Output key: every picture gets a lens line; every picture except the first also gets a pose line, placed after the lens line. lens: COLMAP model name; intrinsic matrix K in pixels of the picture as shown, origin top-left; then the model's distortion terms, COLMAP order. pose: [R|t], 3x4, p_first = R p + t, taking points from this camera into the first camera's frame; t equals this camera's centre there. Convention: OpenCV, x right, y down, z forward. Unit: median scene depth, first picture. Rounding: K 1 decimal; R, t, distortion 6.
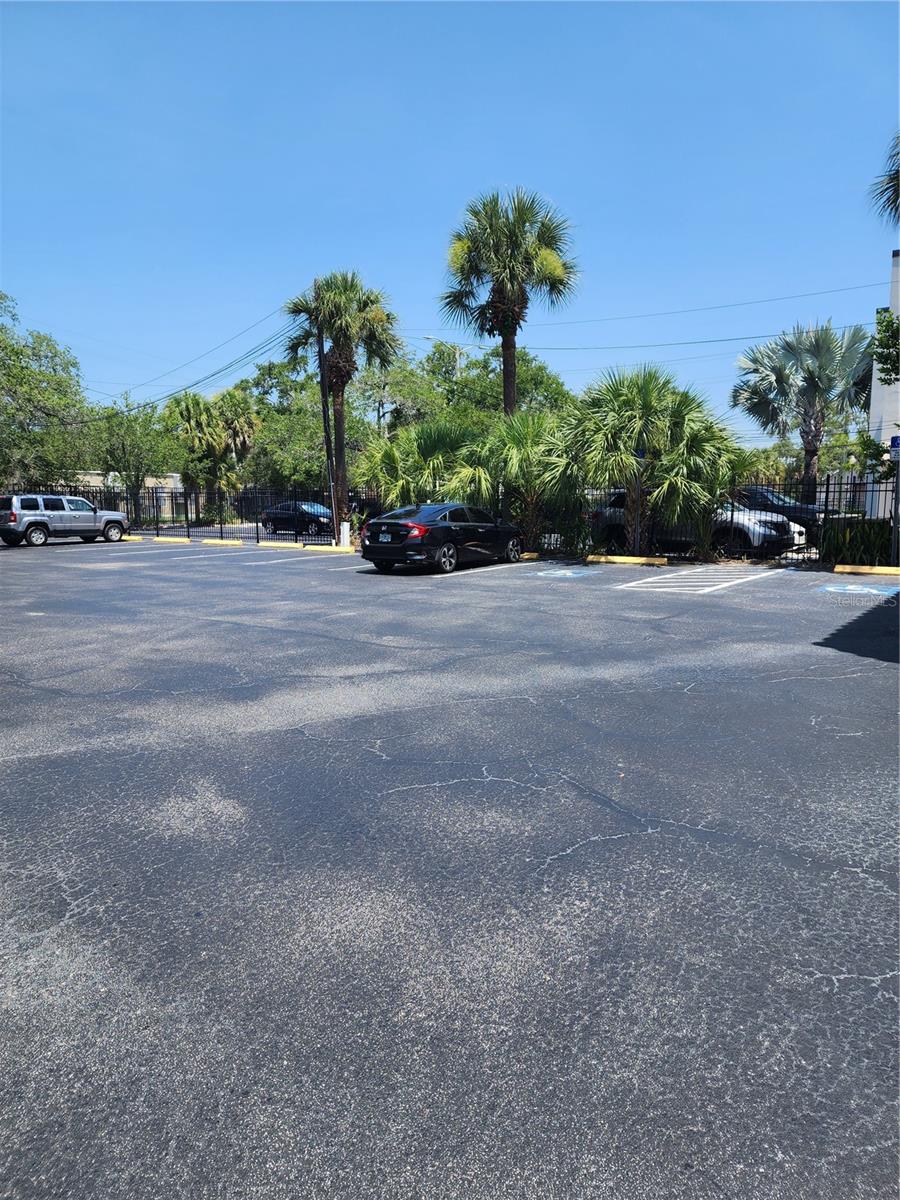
lens RADIAL K [[815.3, 0, 448.6], [0, 815.3, 595.0], [0, 0, 1]] dist [0.002618, -0.021896]
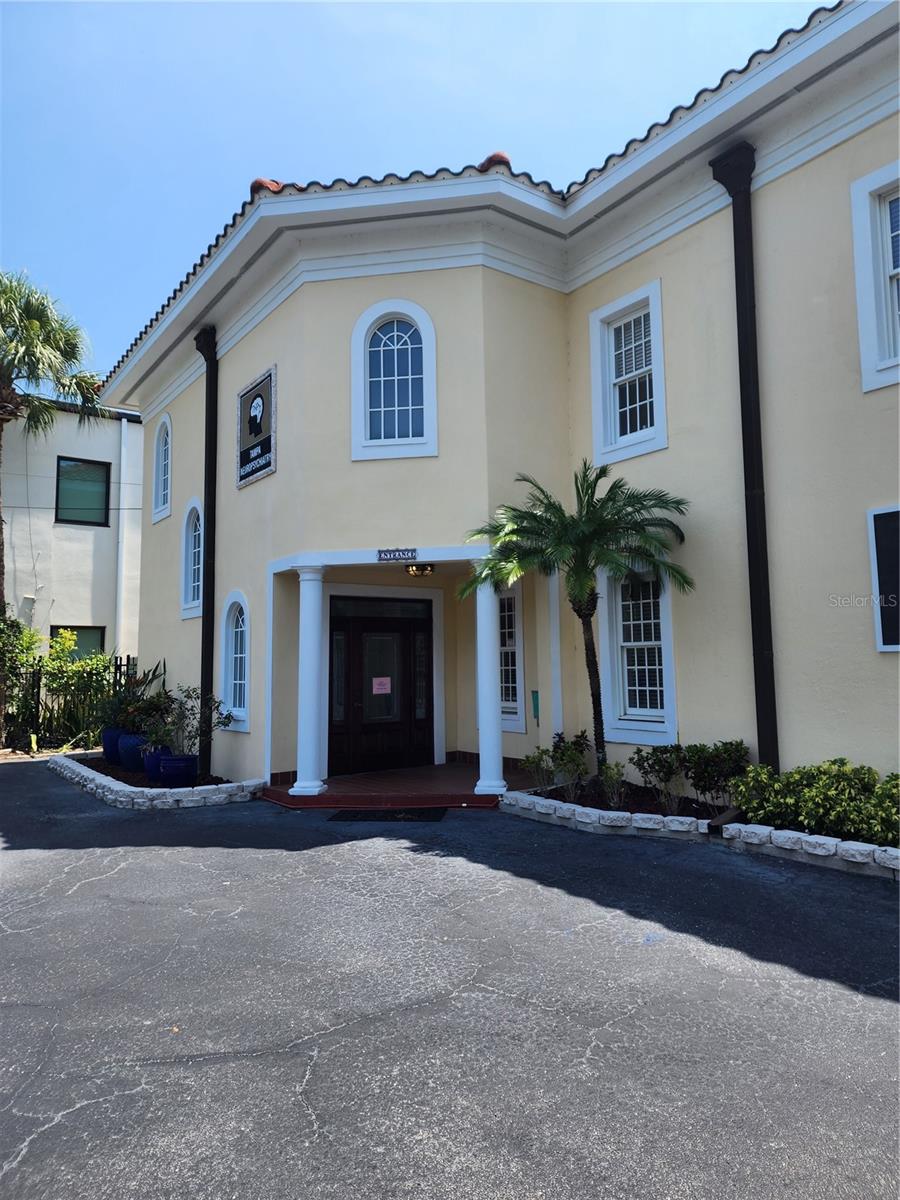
lens RADIAL K [[815.3, 0, 448.6], [0, 815.3, 595.0], [0, 0, 1]] dist [0.002618, -0.021896]
pose [[0.306689, 0.069180, 0.949292, -0.671893], [0.140284, 0.983178, -0.116971, -0.103242], [-0.941415, 0.169044, 0.291825, 0.532086]]
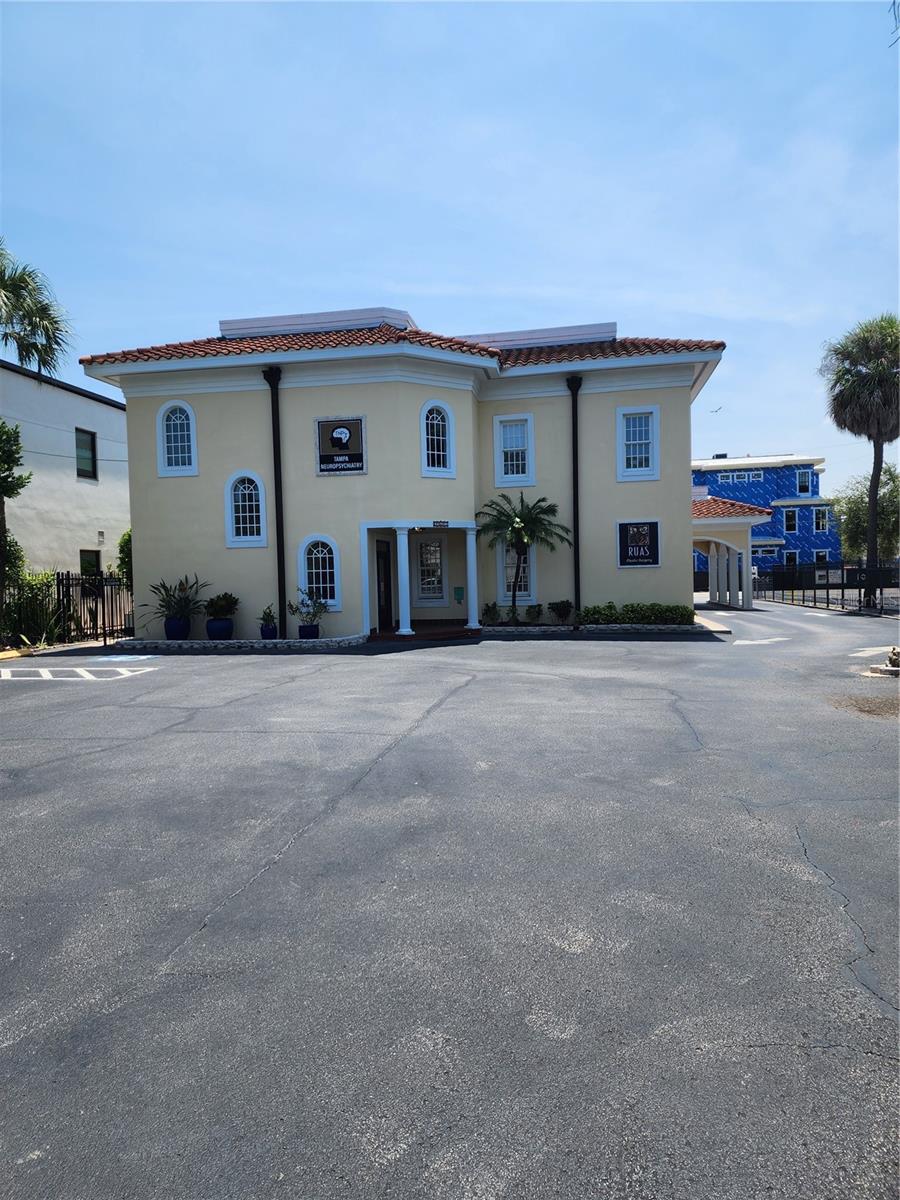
lens RADIAL K [[815.3, 0, 448.6], [0, 815.3, 595.0], [0, 0, 1]] dist [0.002618, -0.021896]
pose [[-0.458557, -0.029654, 0.888170, -1.350611], [0.134616, 0.985592, 0.102408, -0.243283], [-0.878410, 0.166522, -0.447958, 1.428716]]
